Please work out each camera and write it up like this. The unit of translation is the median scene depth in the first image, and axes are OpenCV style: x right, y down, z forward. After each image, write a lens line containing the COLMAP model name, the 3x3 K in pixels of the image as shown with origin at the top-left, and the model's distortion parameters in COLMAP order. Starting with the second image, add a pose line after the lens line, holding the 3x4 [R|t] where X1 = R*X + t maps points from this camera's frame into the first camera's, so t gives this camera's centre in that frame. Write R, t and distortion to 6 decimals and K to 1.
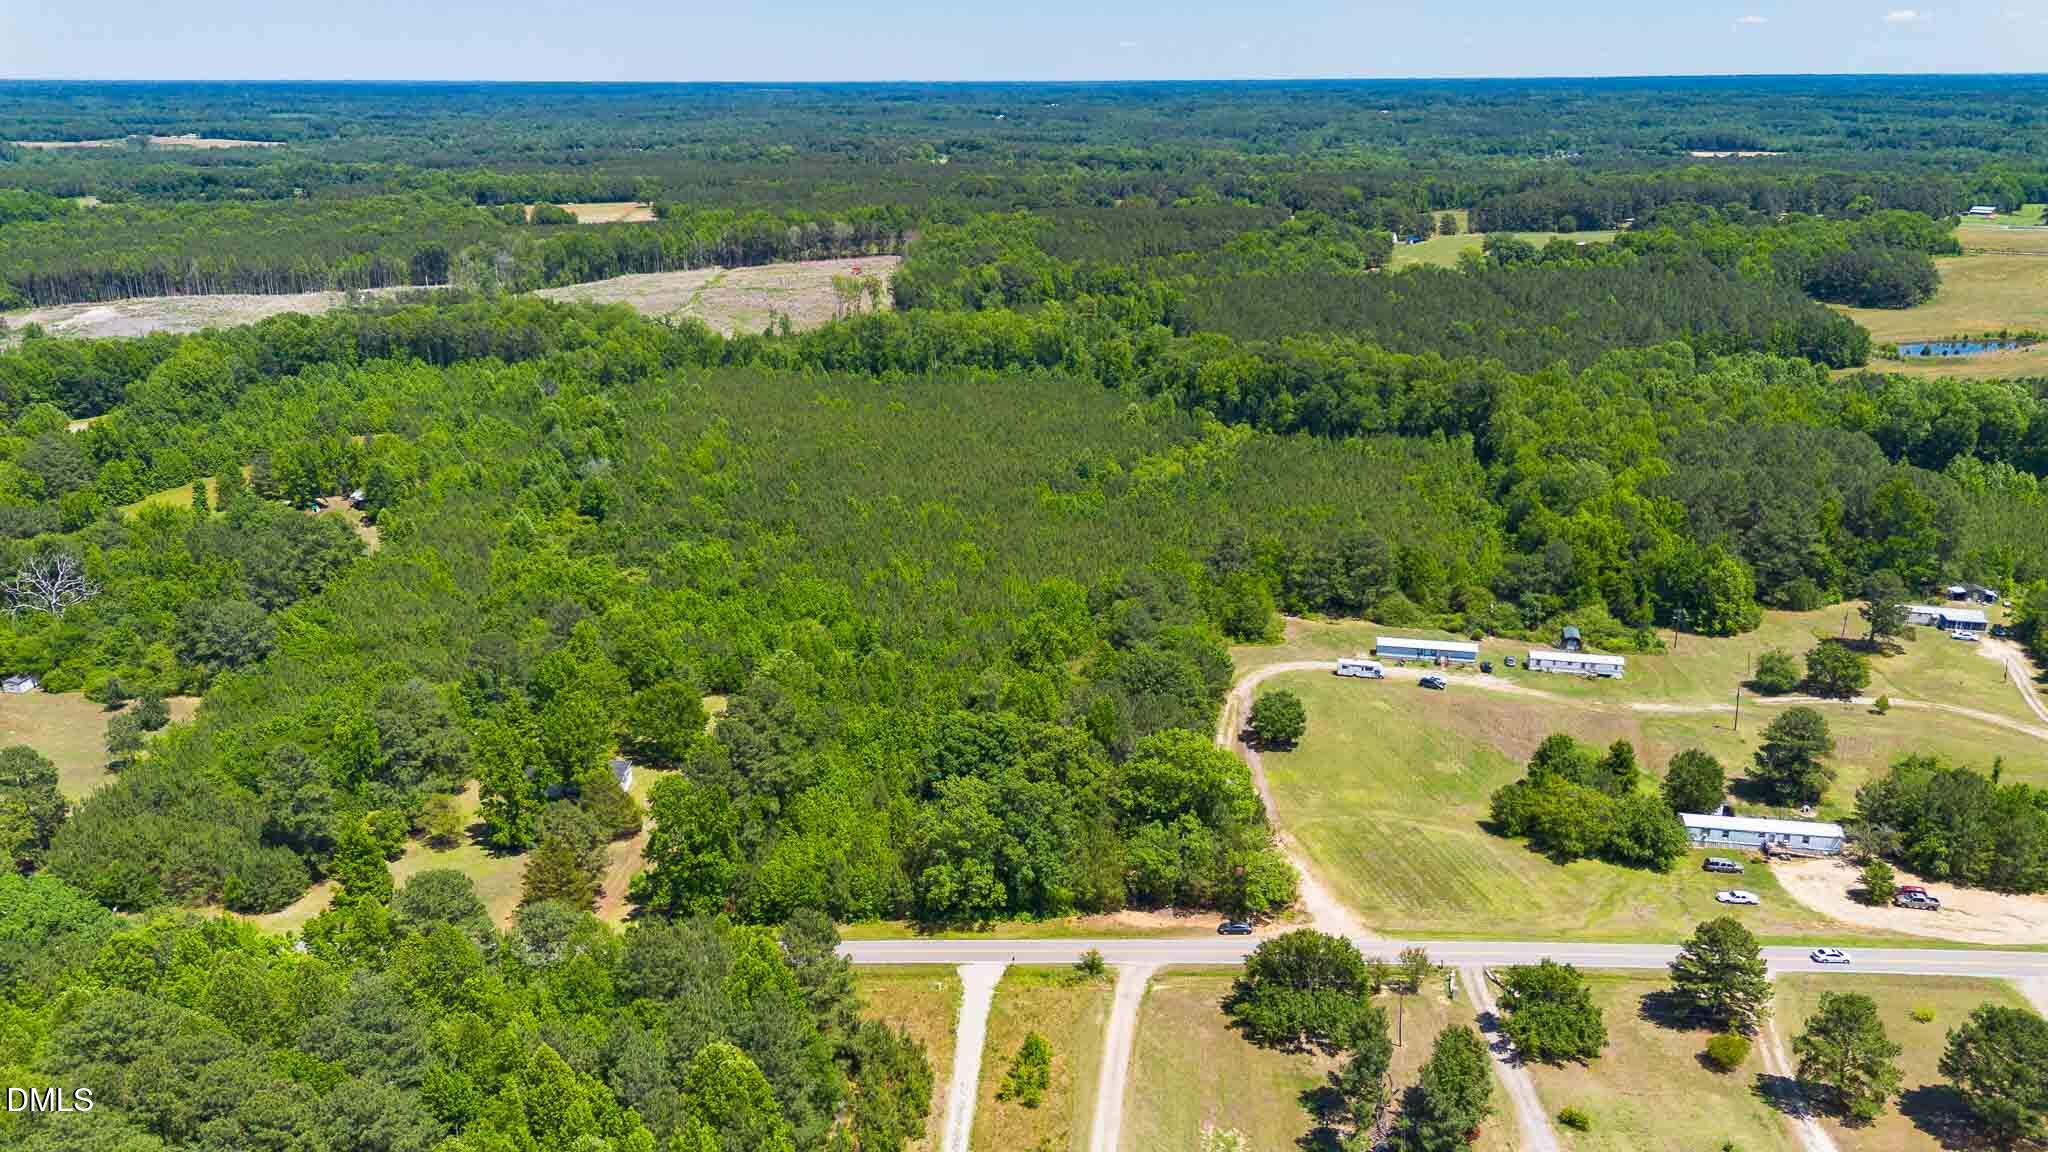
lens RADIAL K [[1445.4, 0, 1029.6], [0, 1445.4, 575.7], [0, 0, 1]] dist [0.057849, -0.054390]
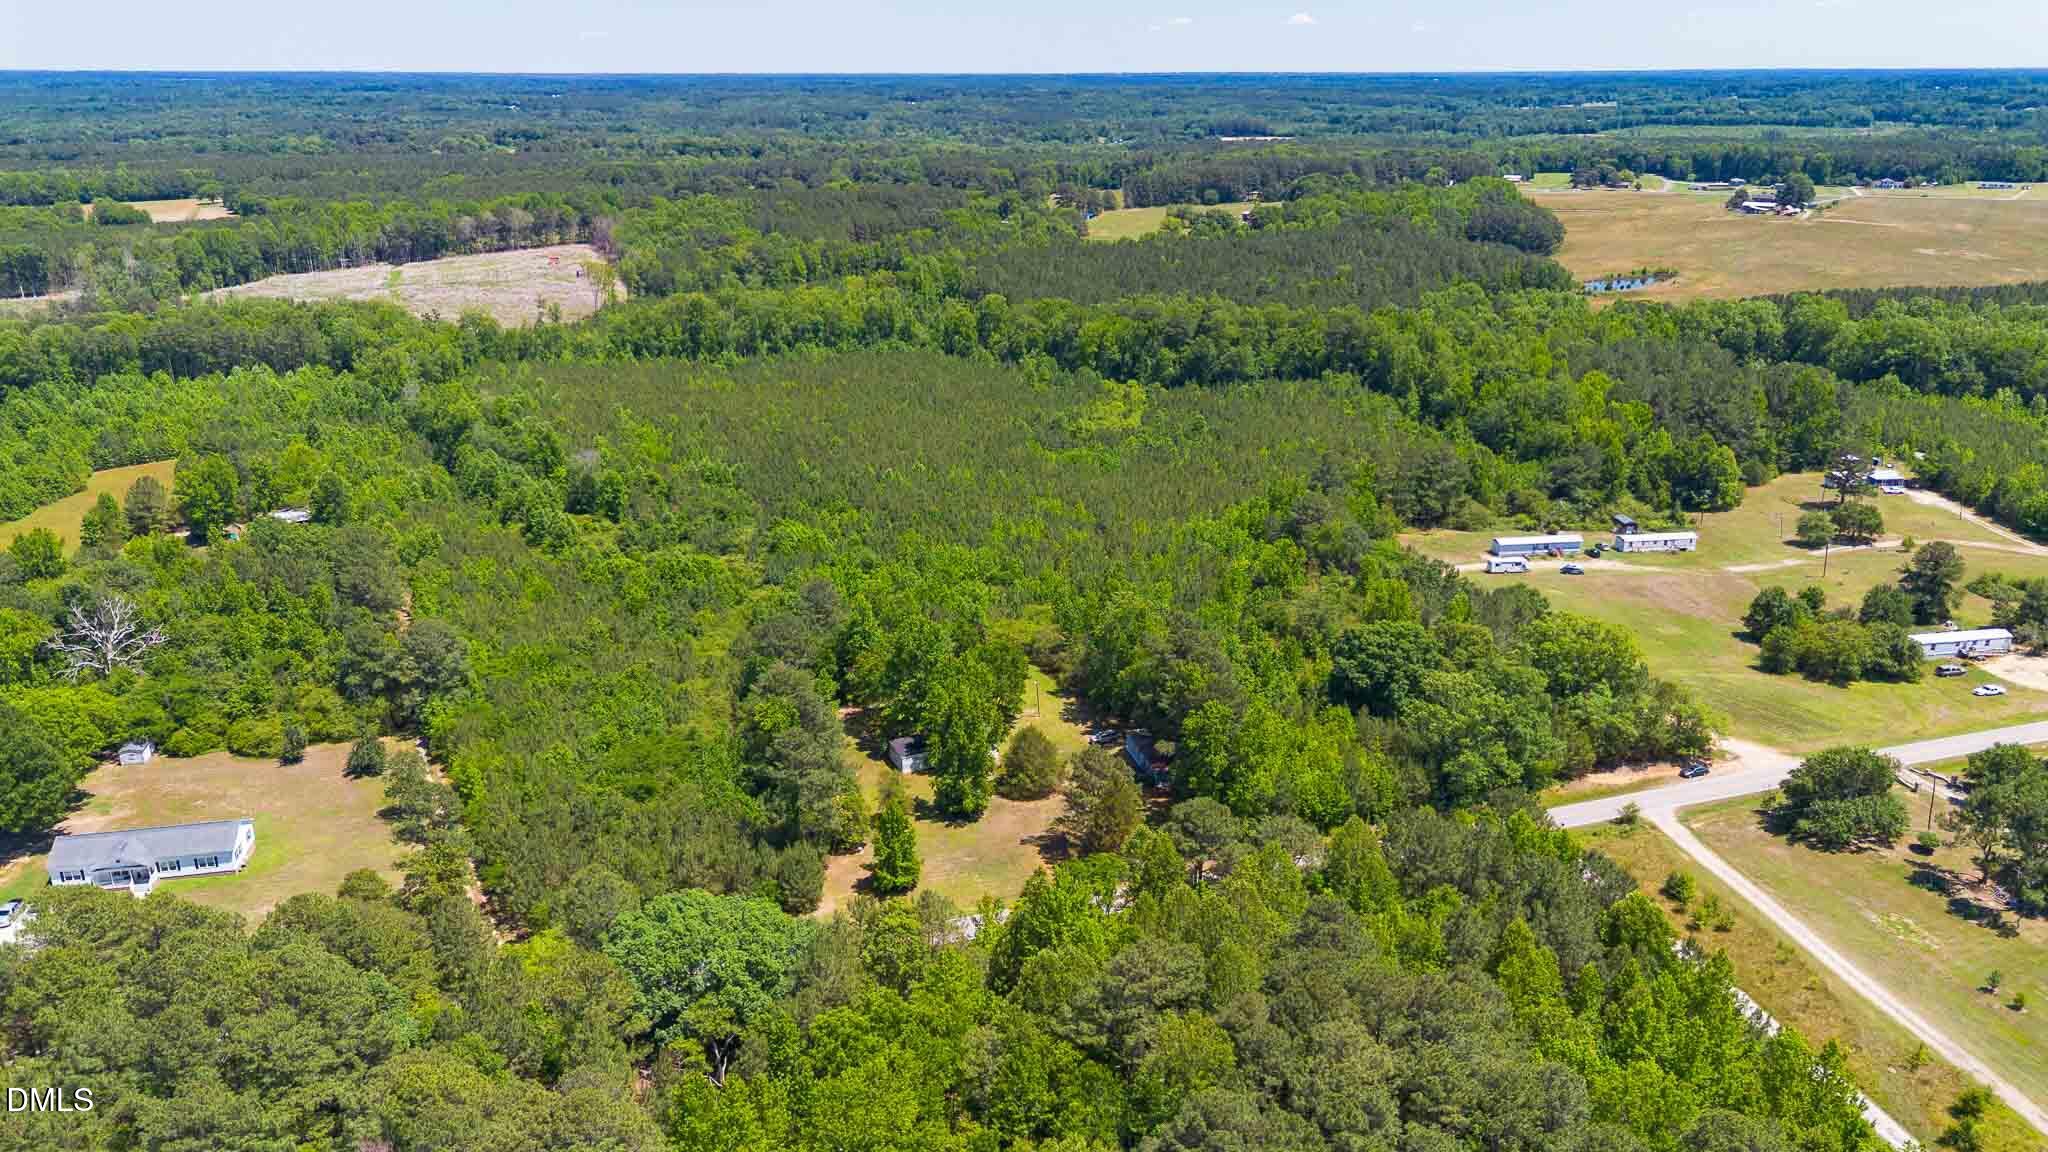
lens RADIAL K [[1445.4, 0, 1028.0], [0, 1445.4, 582.4], [0, 0, 1]] dist [0.057849, -0.054390]
pose [[0.944031, -0.107876, 0.311717, -0.413915], [0.105492, 0.994117, 0.024553, 0.010355], [-0.312532, 0.009705, 0.949858, 0.057443]]
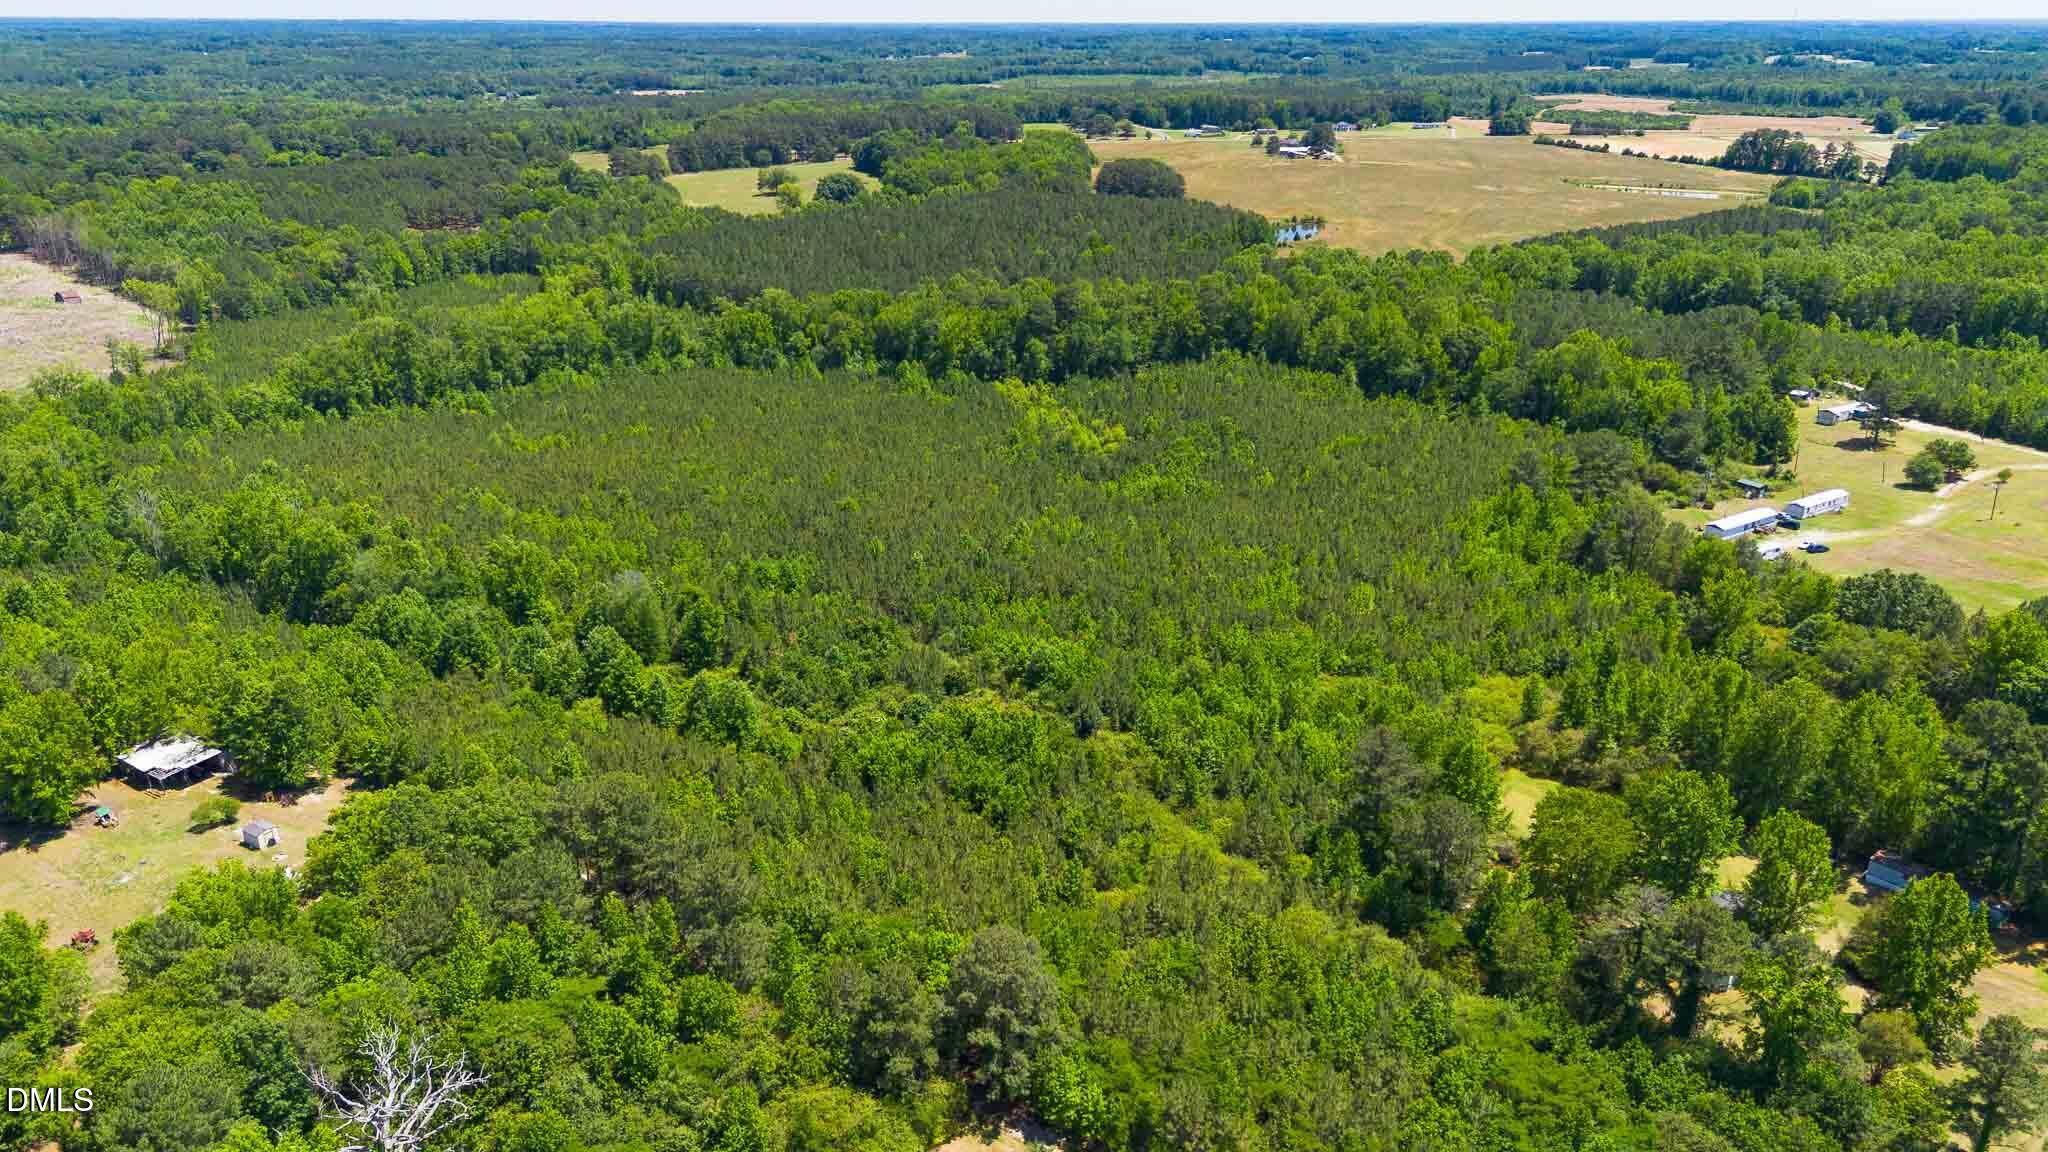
lens RADIAL K [[1445.4, 0, 1021.1], [0, 1445.4, 573.0], [0, 0, 1]] dist [0.057849, -0.054390]
pose [[0.711368, -0.247532, 0.657787, -0.739939], [0.226778, 0.966707, 0.118531, -0.146746], [-0.665228, 0.064852, 0.743819, 0.527773]]
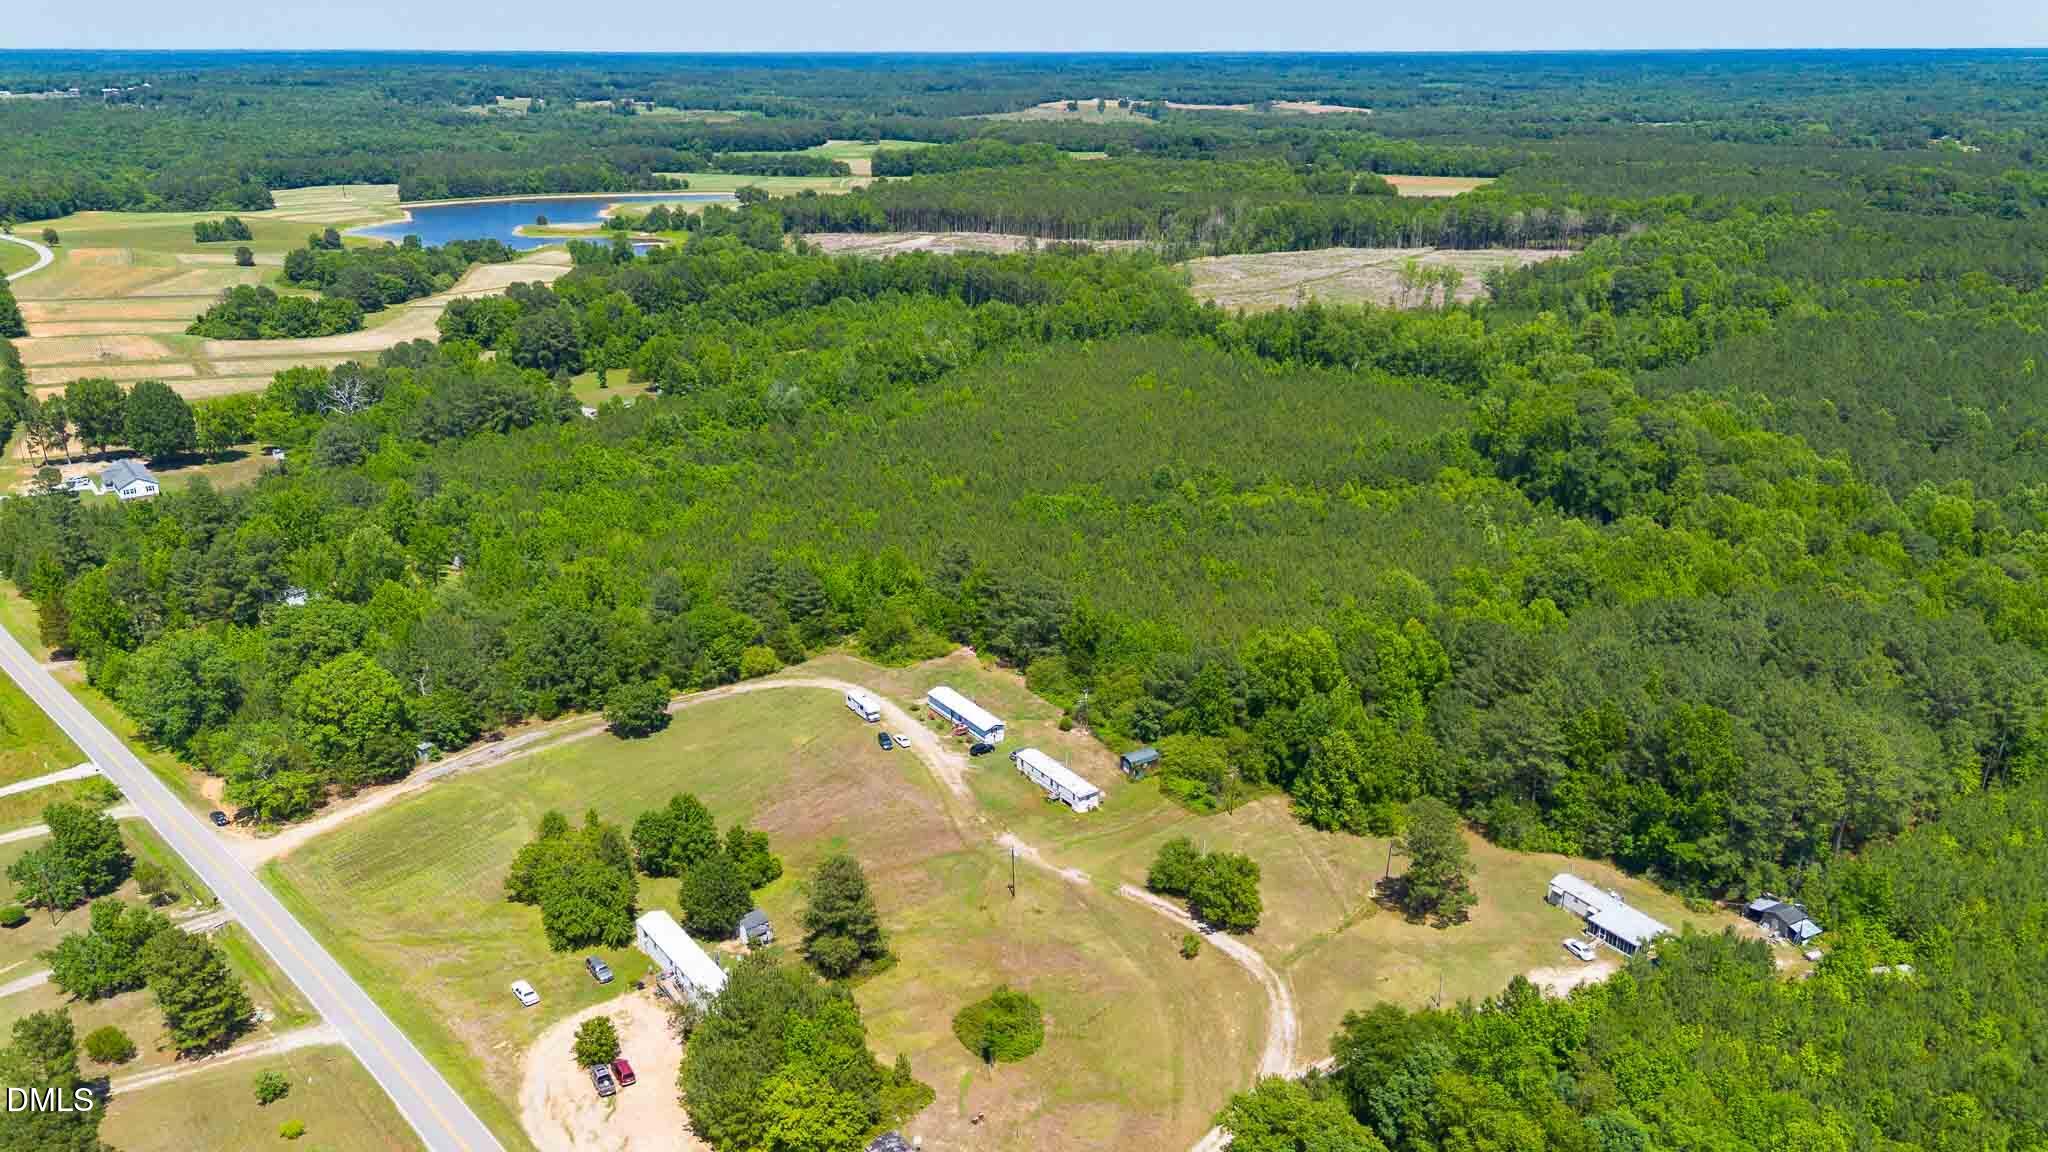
lens RADIAL K [[1445.4, 0, 1024.5], [0, 1445.4, 580.7], [0, 0, 1]] dist [0.057849, -0.054390]
pose [[0.726751, 0.240890, -0.643277, 0.775210], [-0.227142, 0.968086, 0.105906, -0.118203], [0.648259, 0.069148, 0.758274, 0.325095]]
